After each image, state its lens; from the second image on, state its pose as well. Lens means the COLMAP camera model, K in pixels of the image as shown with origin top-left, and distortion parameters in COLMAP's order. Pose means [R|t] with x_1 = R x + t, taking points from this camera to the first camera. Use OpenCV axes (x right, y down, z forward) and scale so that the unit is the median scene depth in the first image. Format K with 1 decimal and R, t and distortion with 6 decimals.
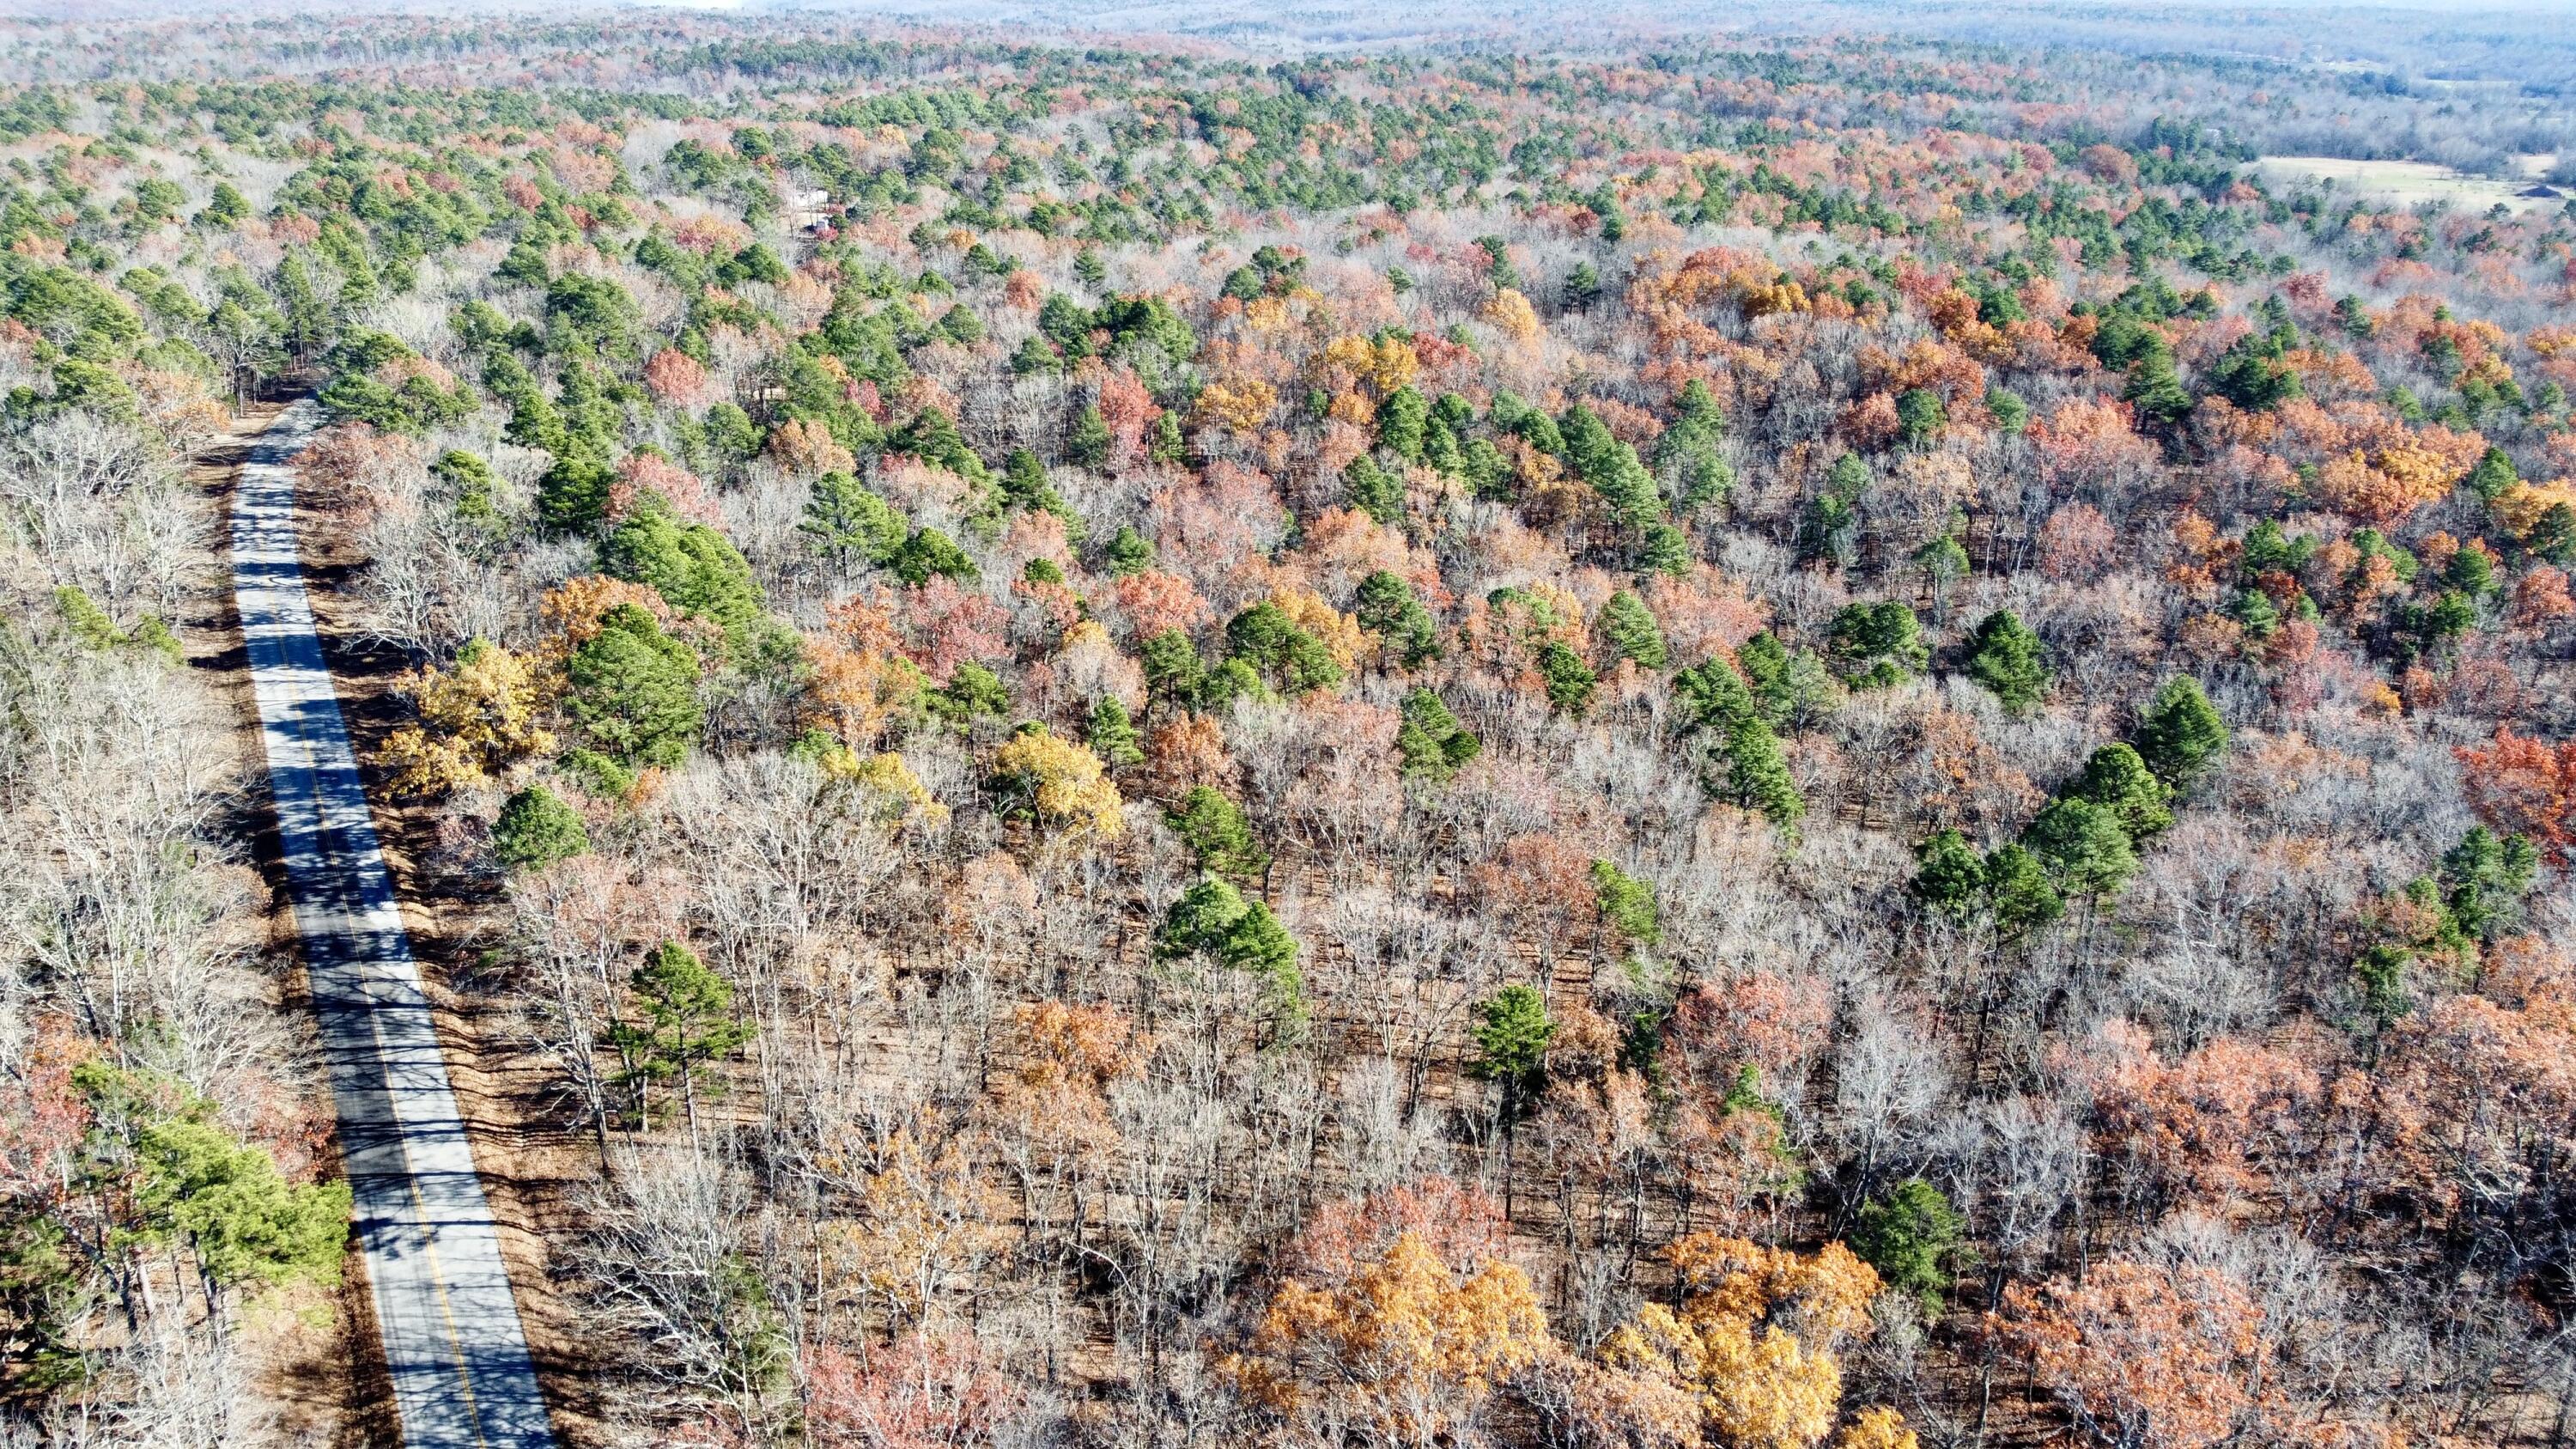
lens RADIAL K [[1970.5, 0, 1290.0], [0, 1970.5, 727.5], [0, 0, 1]] dist [0.009408, 0.003470]
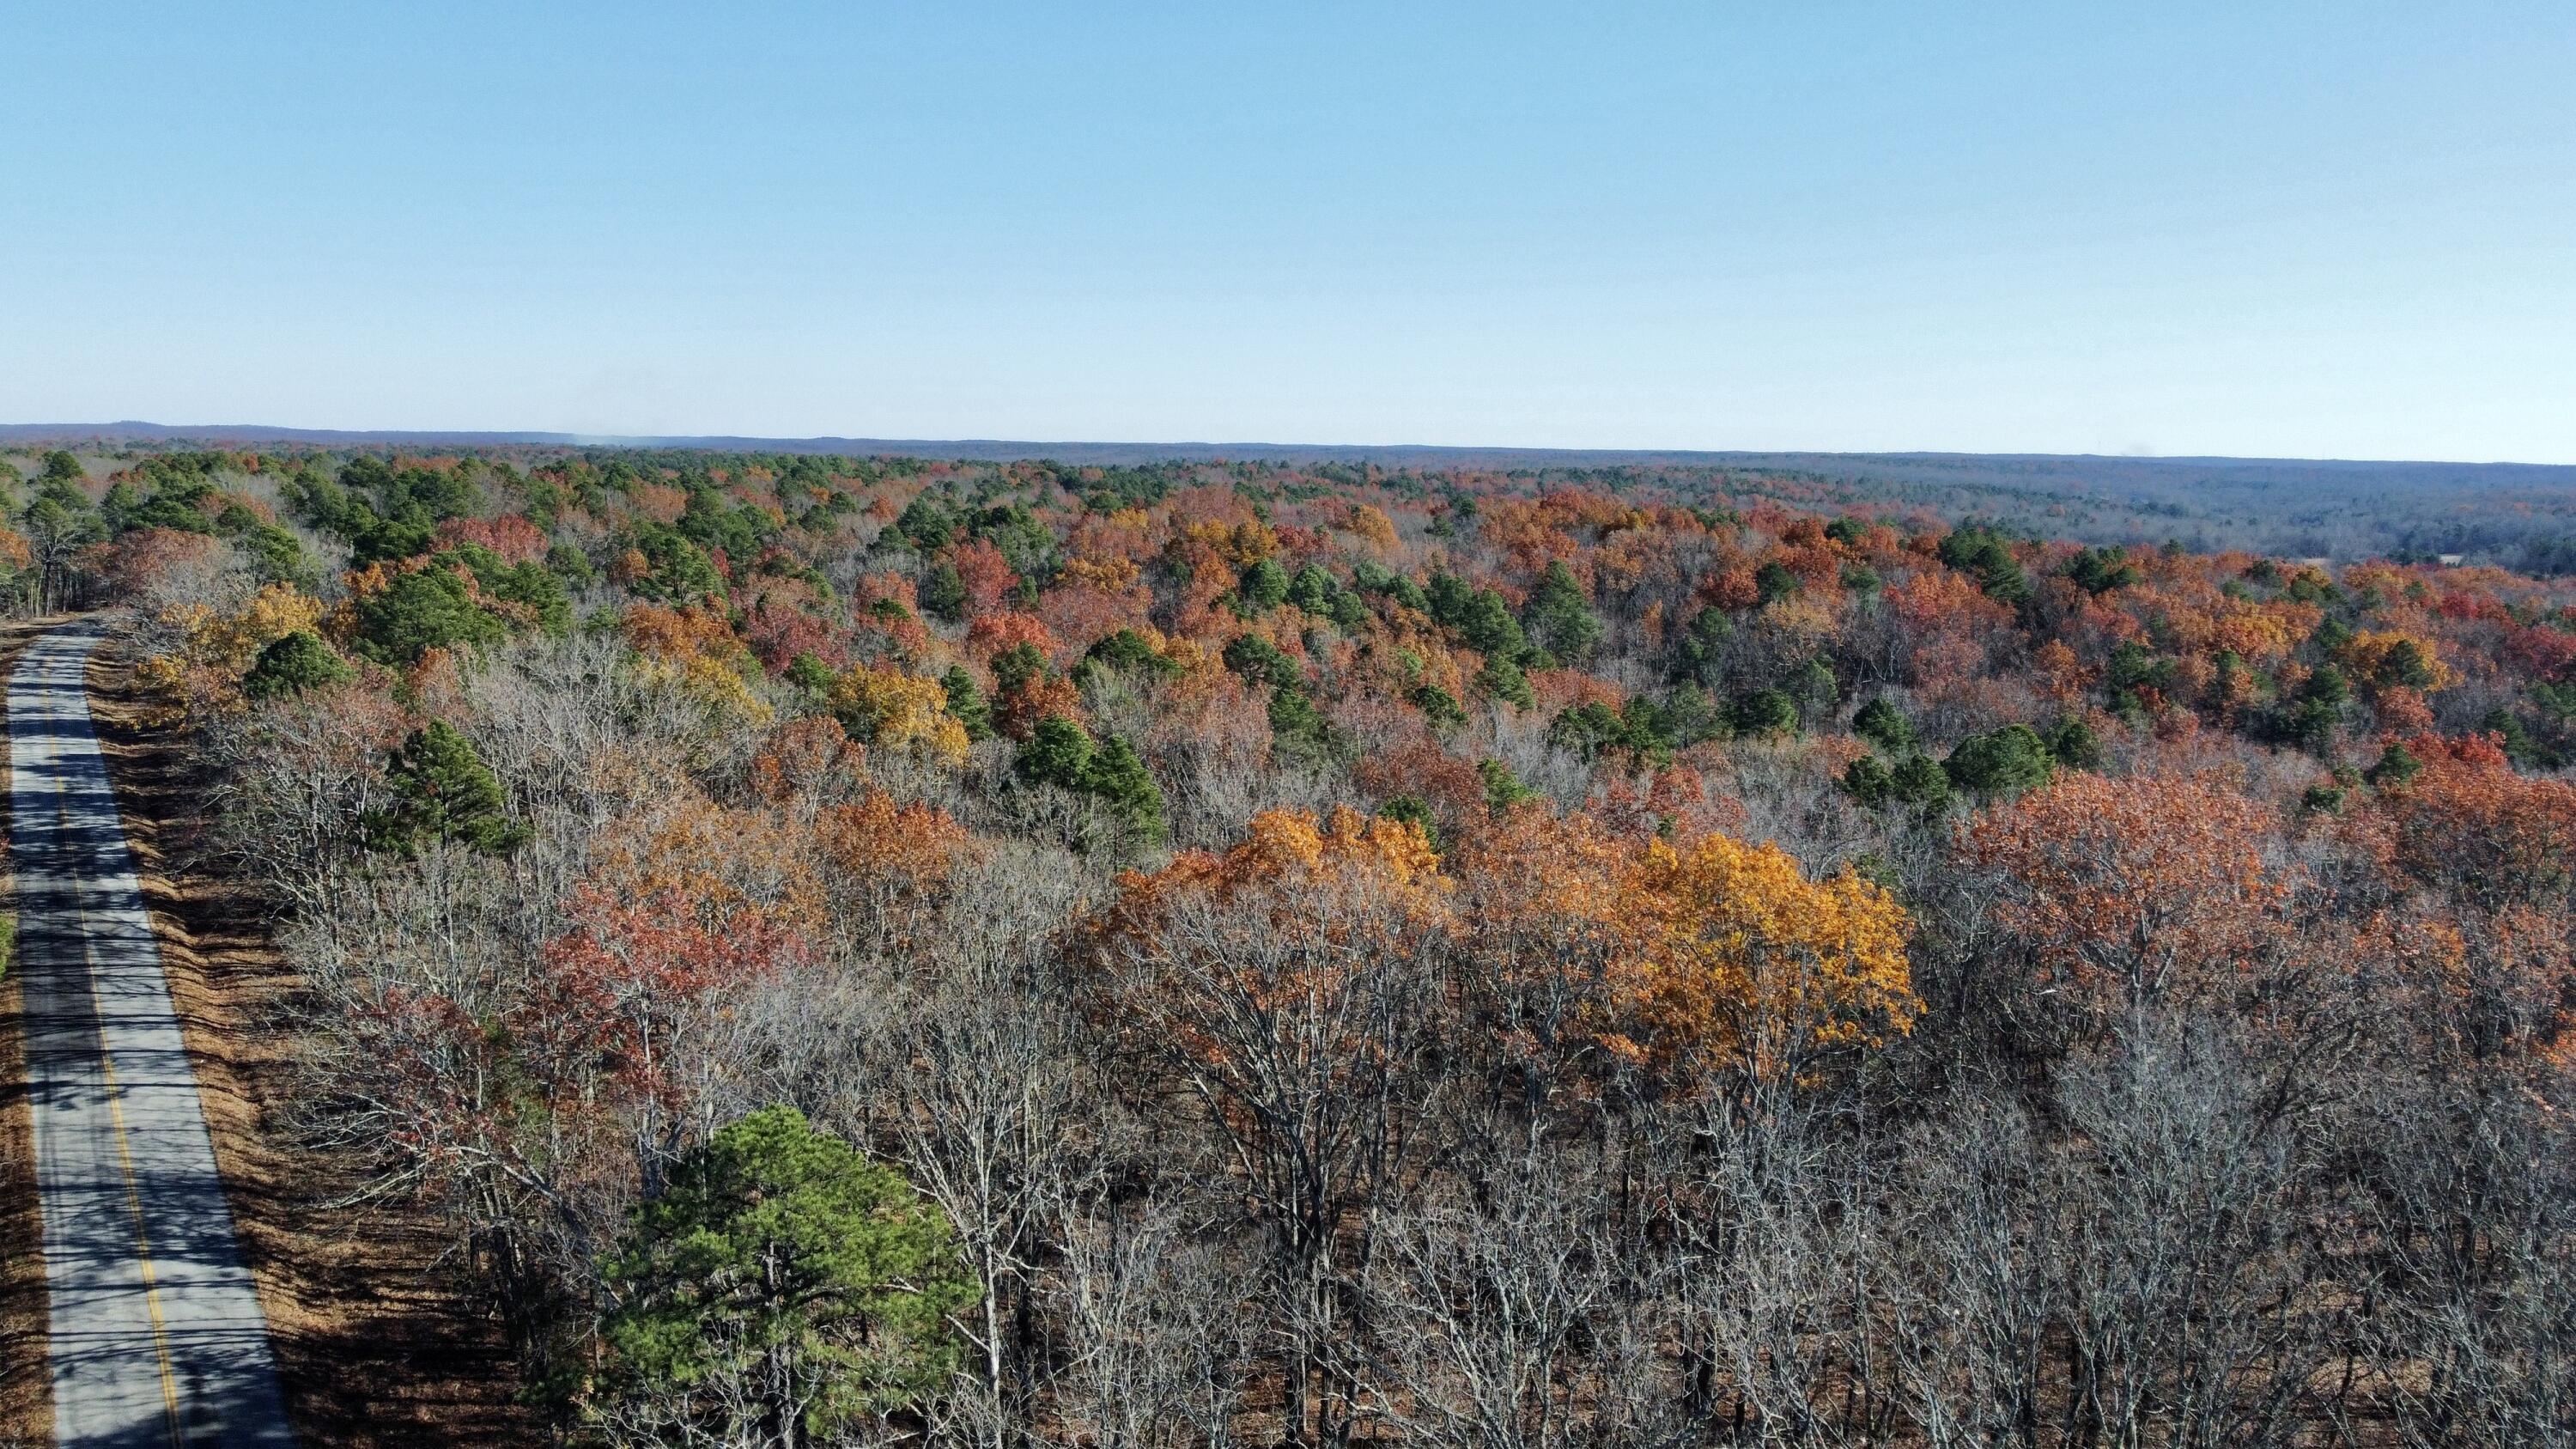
lens RADIAL K [[1970.5, 0, 1287.5], [0, 1970.5, 716.7], [0, 0, 1]] dist [0.009408, 0.003470]
pose [[0.997692, 0.000347, 0.067897, 0.000814], [0.014573, 0.975590, -0.219118, 0.252462], [-0.066316, 0.219602, 0.973333, 0.103475]]
